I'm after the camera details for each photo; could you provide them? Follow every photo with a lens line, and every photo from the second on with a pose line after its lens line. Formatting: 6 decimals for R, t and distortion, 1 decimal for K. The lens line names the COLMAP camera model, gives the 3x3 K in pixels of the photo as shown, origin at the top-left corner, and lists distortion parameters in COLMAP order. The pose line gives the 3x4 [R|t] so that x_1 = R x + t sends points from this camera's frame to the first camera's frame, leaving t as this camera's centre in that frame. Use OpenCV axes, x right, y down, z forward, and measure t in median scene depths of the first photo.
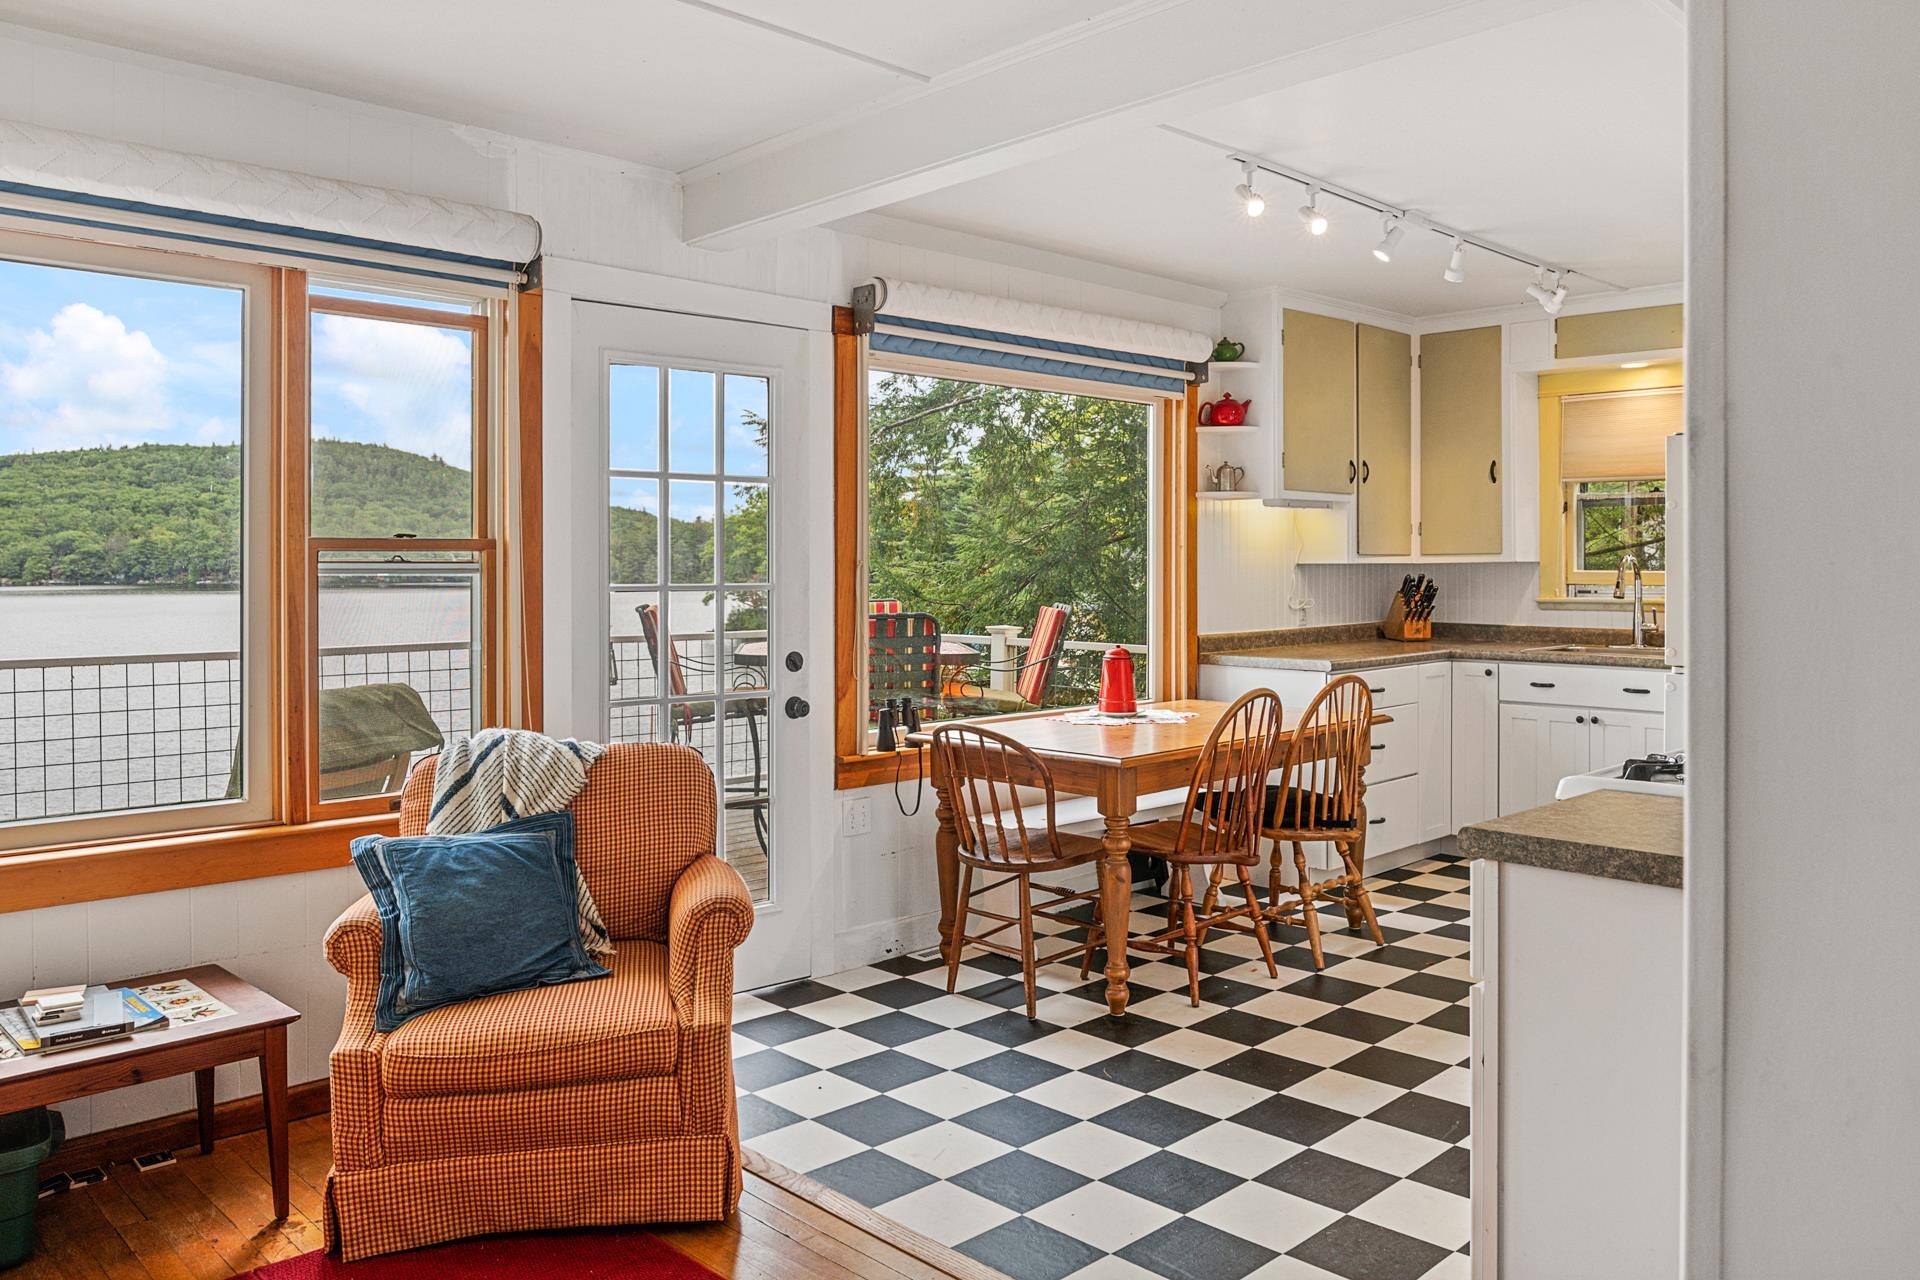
lens RADIAL K [[1399.7, 0, 961.1], [0, 1399.7, 572.1], [0, 0, 1]] dist [-0.013444, -0.004003]
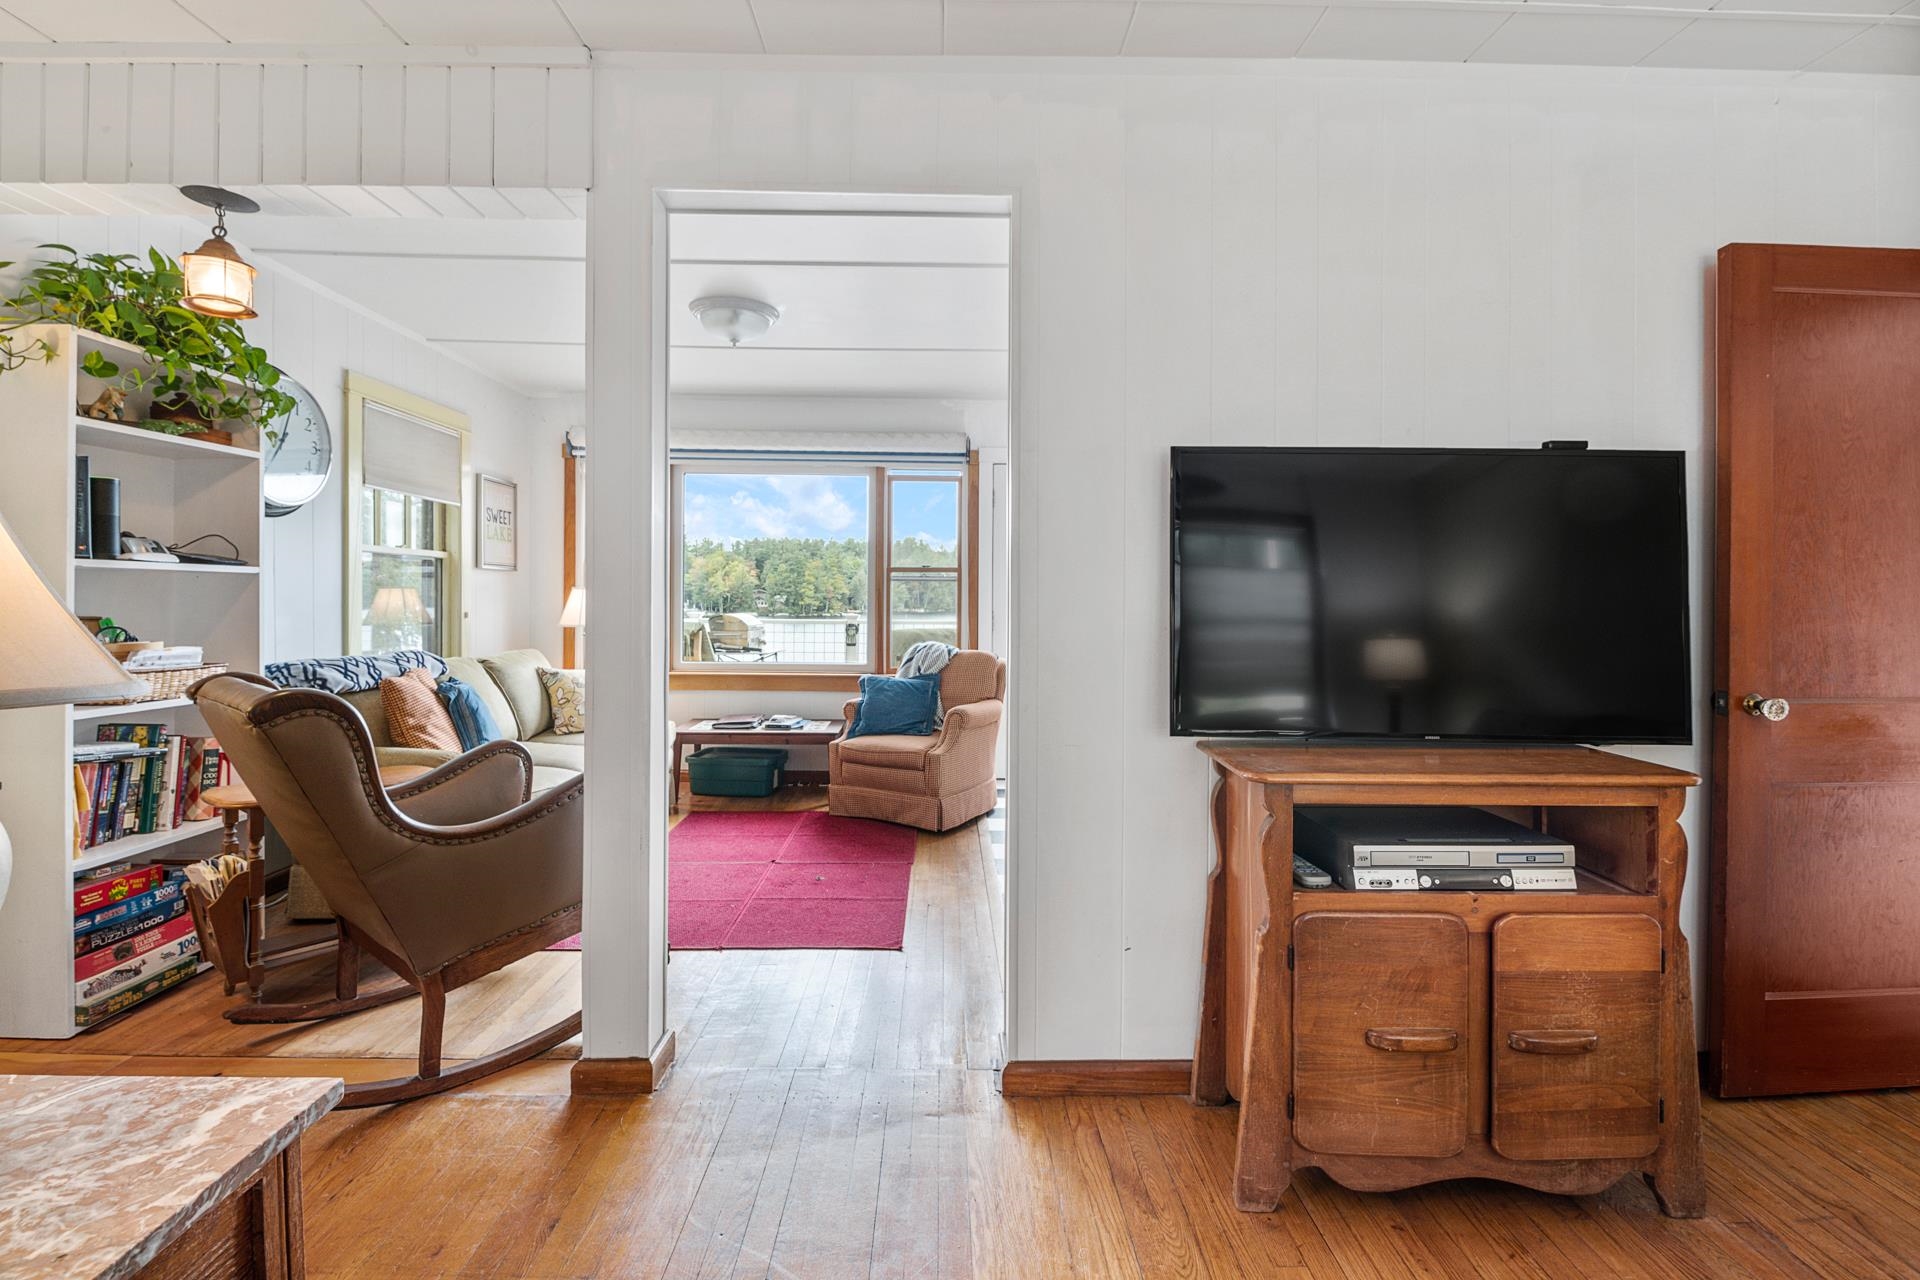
lens RADIAL K [[858.4, 0, 968.1], [0, 858.4, 598.2], [0, 0, 1]] dist [-0.026169, -0.000297]
pose [[0.730067, 0.009870, -0.683304, 0.801919], [-0.012717, 0.999919, 0.000856, 0.032982], [0.683257, 0.008065, 0.730134, -0.087705]]
